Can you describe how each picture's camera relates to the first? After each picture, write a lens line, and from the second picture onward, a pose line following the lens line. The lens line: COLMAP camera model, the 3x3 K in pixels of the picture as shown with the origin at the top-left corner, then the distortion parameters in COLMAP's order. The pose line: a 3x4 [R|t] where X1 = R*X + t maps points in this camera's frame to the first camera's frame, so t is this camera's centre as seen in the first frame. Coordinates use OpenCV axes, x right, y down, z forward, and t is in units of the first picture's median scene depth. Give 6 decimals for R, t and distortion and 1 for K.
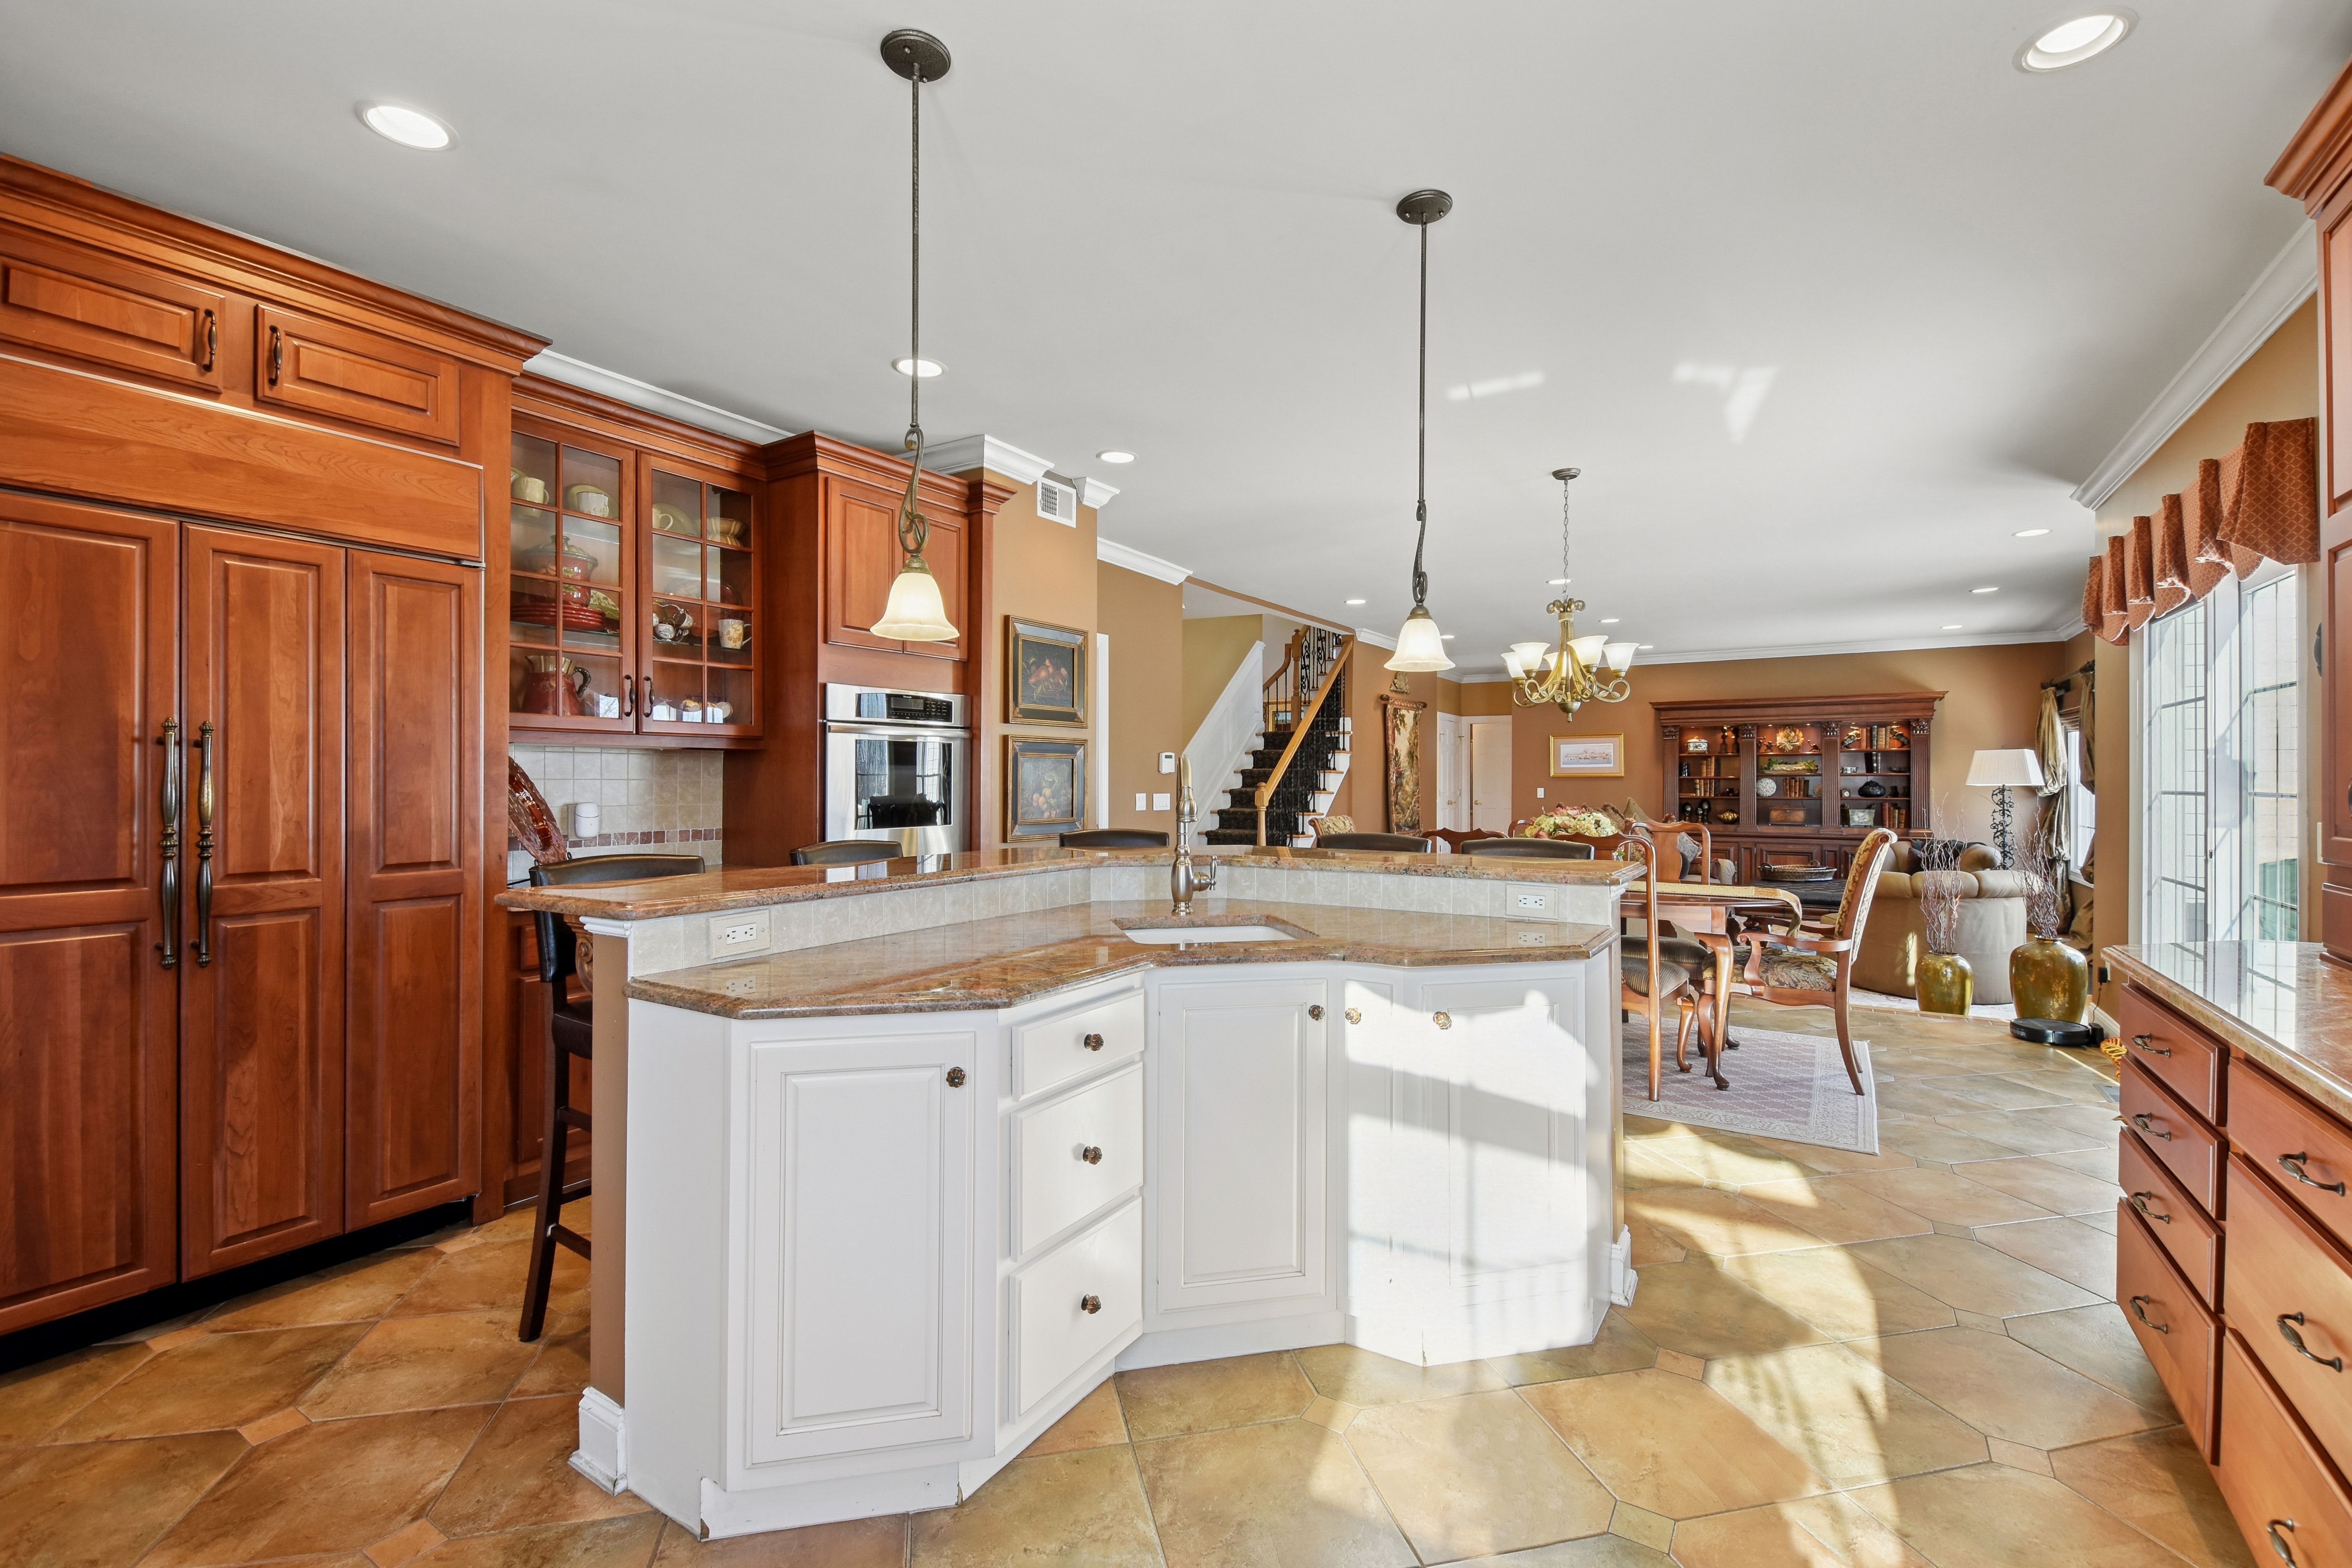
lens RADIAL K [[1006.8, 0, 1173.3], [0, 1006.8, 778.9], [0, 0, 1]] dist [0.022905, -0.014067]
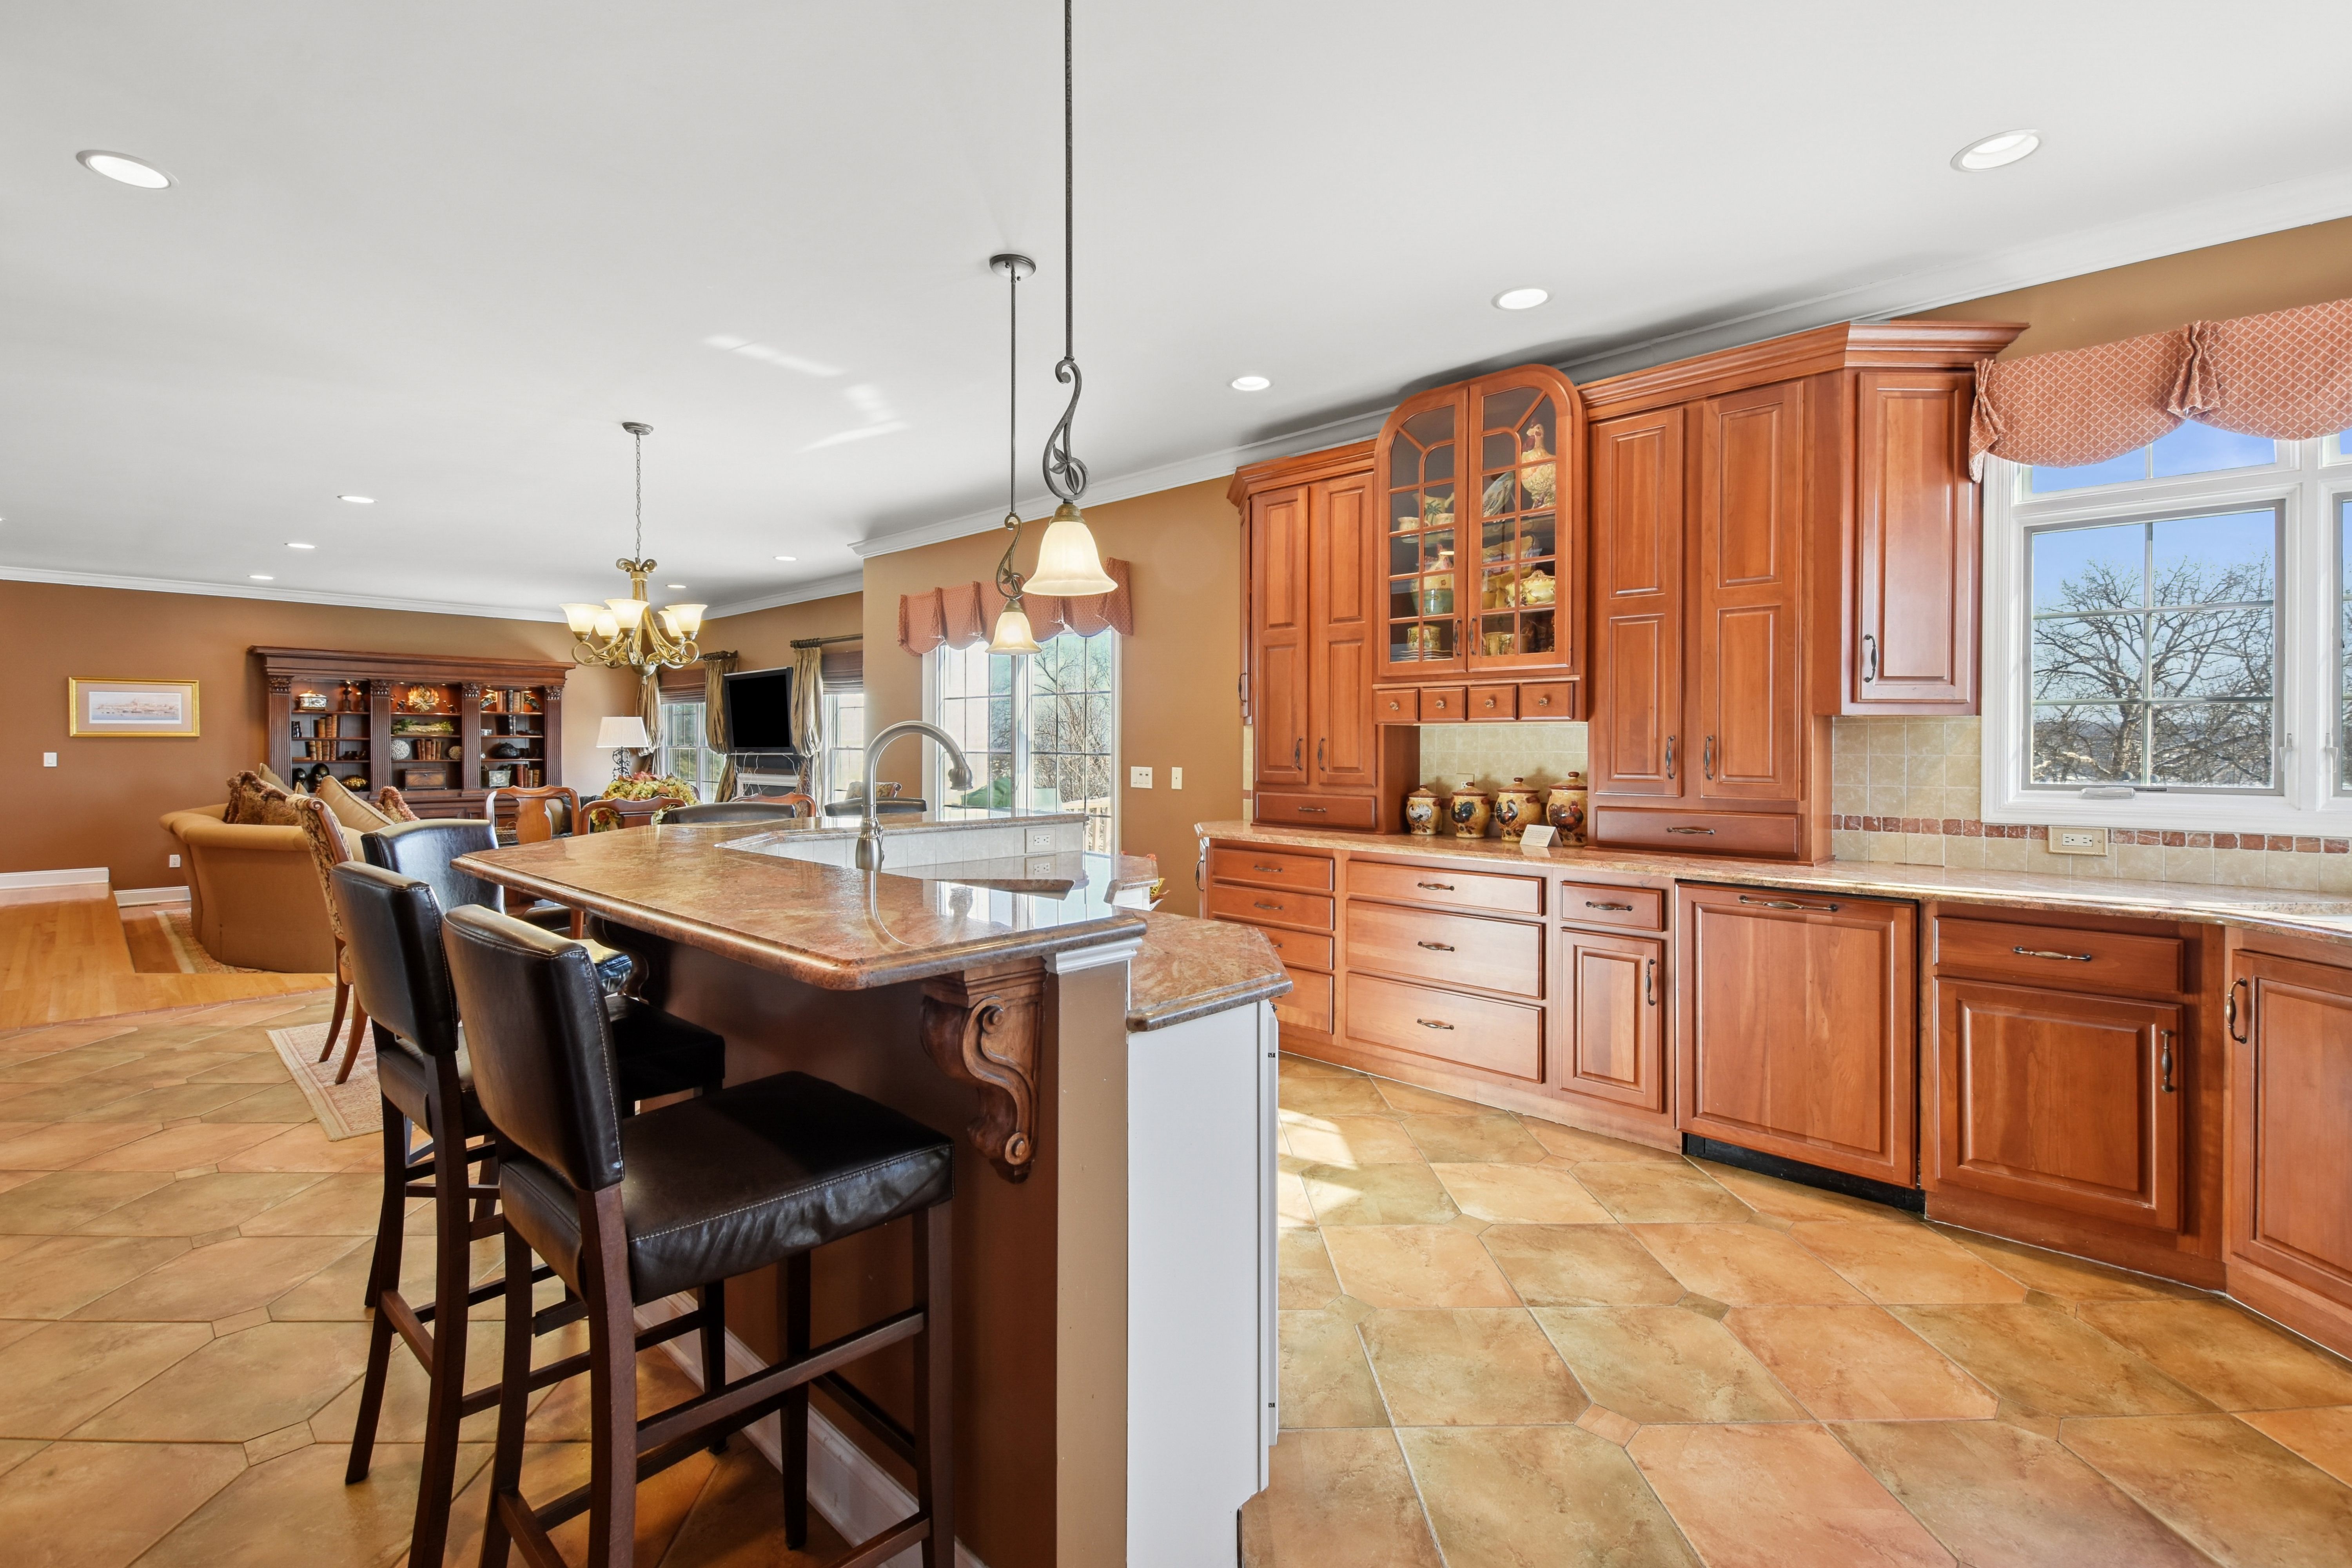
lens RADIAL K [[1020.3, 0, 1169.3], [0, 1020.3, 755.1], [0, 0, 1]] dist [0.032606, -0.020905]
pose [[0.186528, -0.010548, 0.982393, -0.222386], [-0.004532, 0.999922, 0.011596, -0.001069], [-0.982439, -0.006616, 0.186466, 0.142385]]
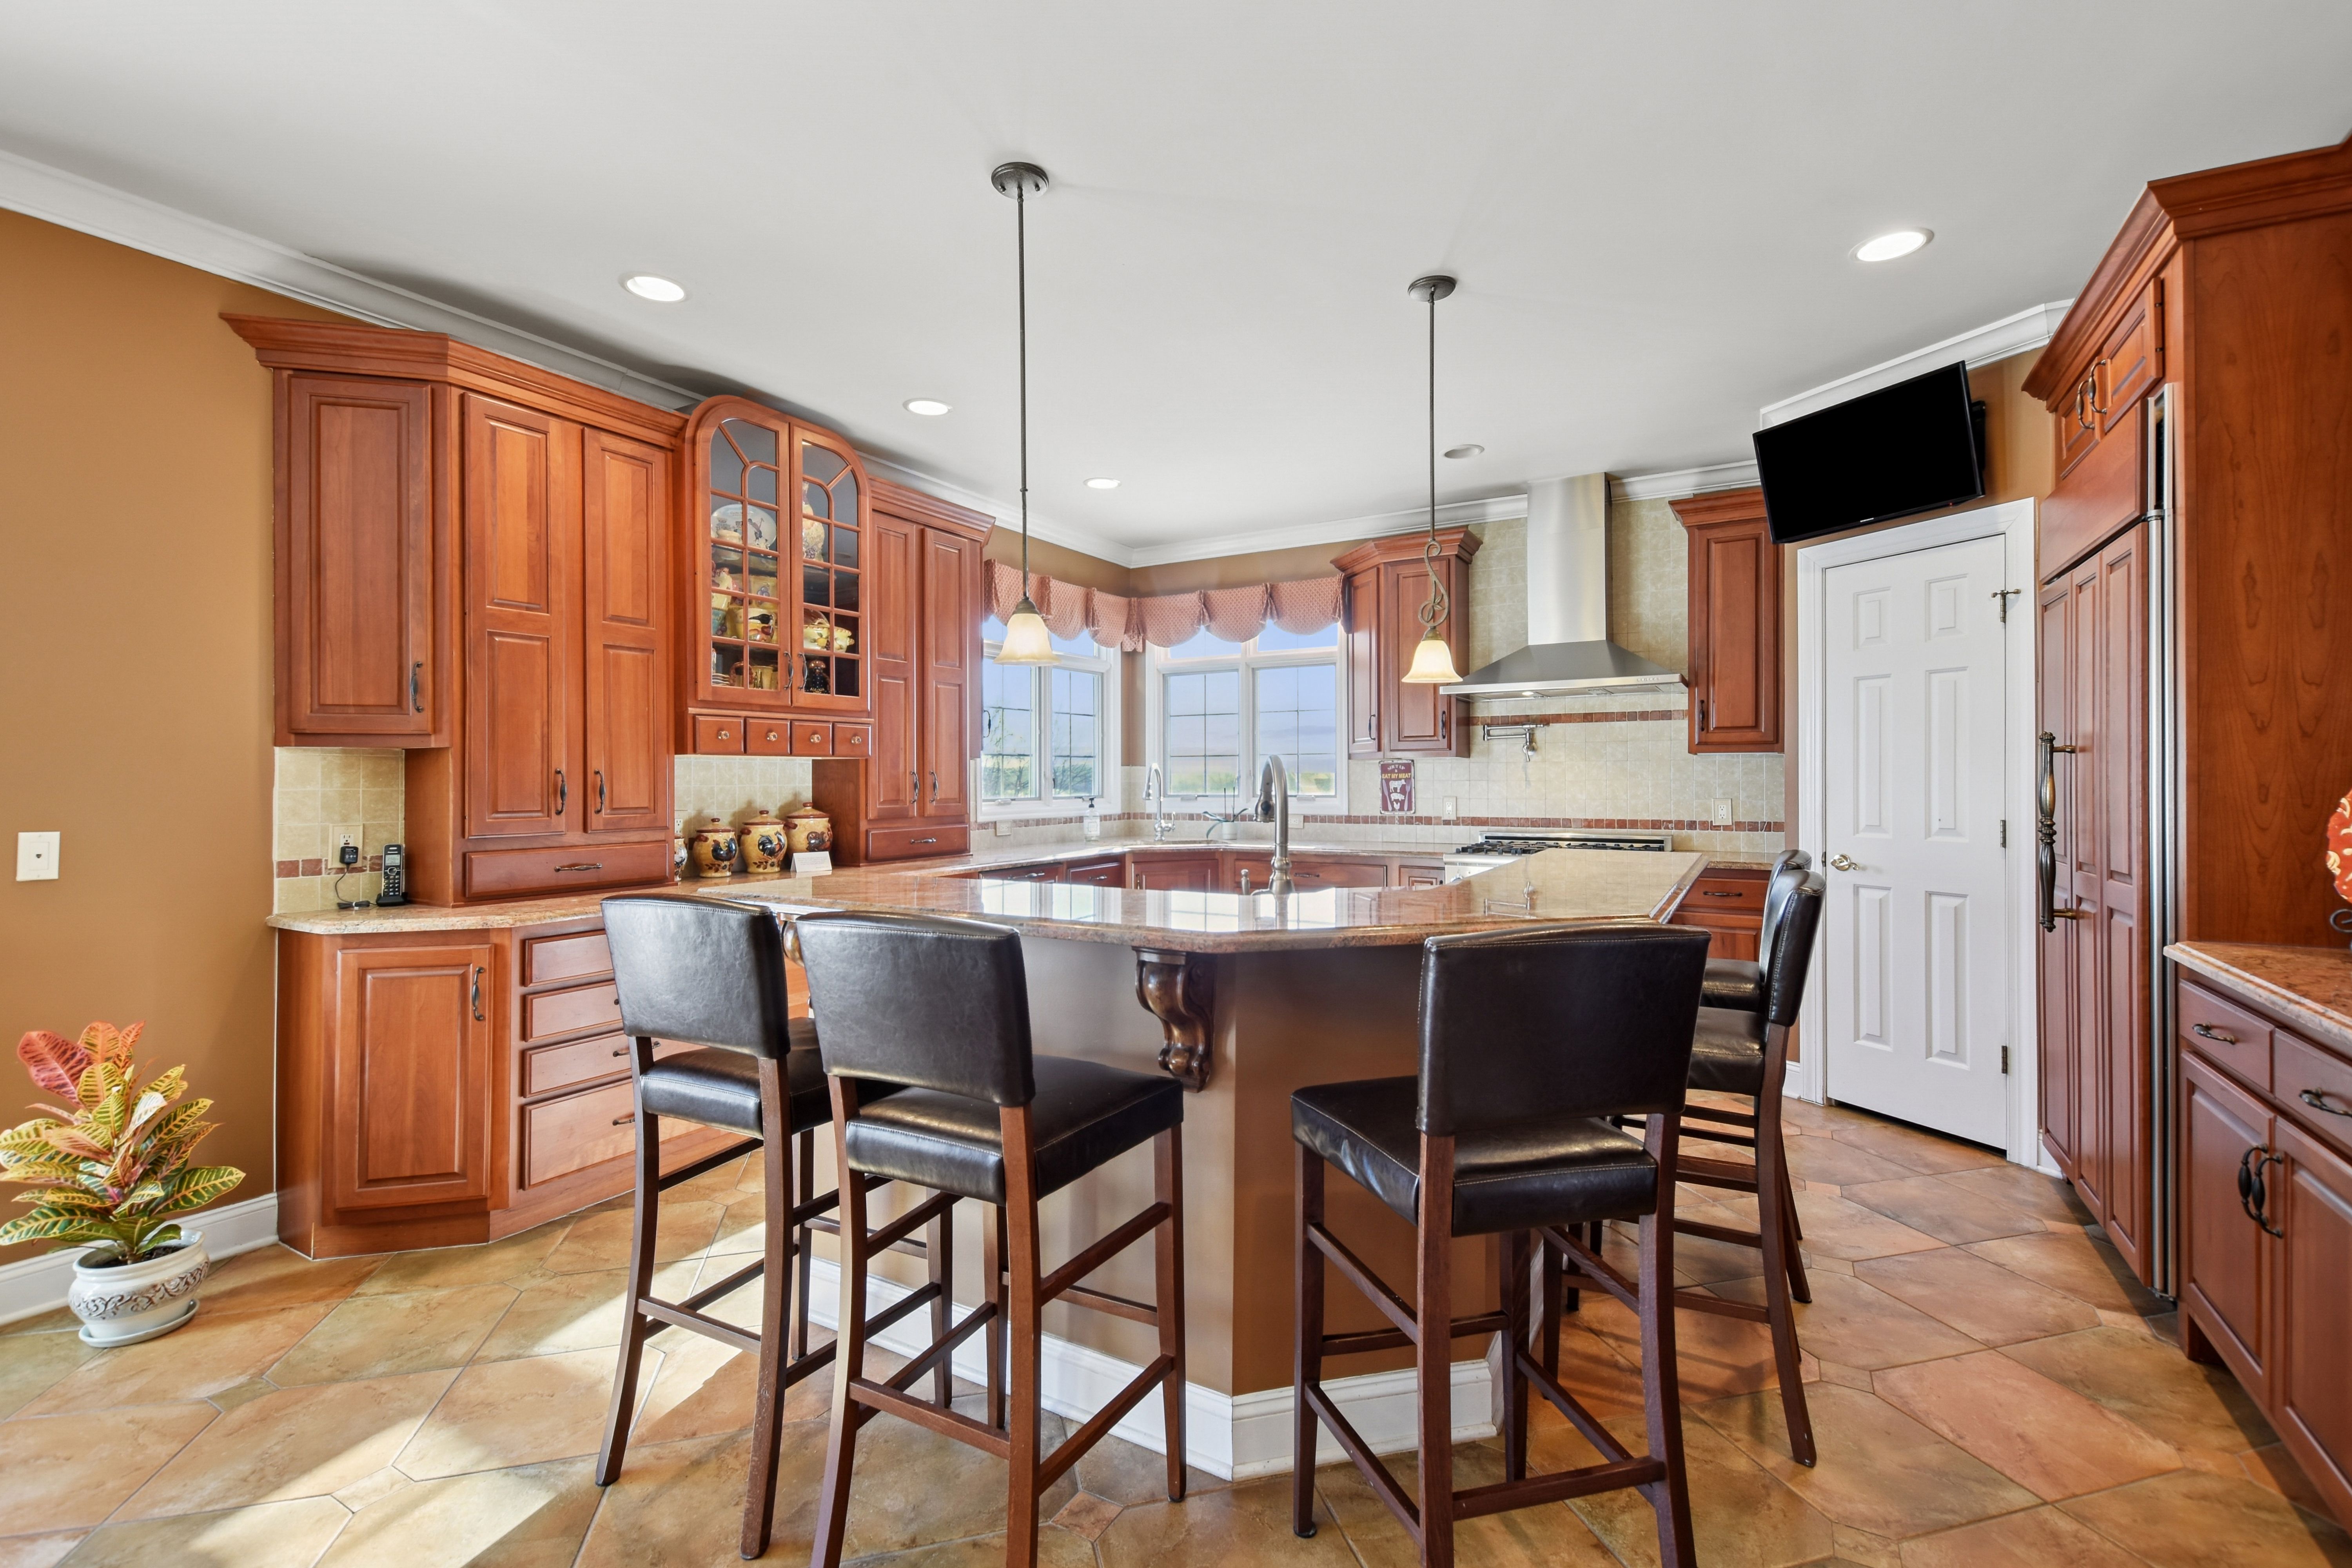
lens RADIAL K [[1025.5, 0, 1172.8], [0, 1025.5, 779.8], [0, 0, 1]] dist [0.027656, -0.015486]
pose [[-0.999237, 0.002360, -0.038984, 0.035908], [0.002302, 0.999996, 0.001547, -0.000773], [0.038988, 0.001456, -0.999239, 0.482906]]
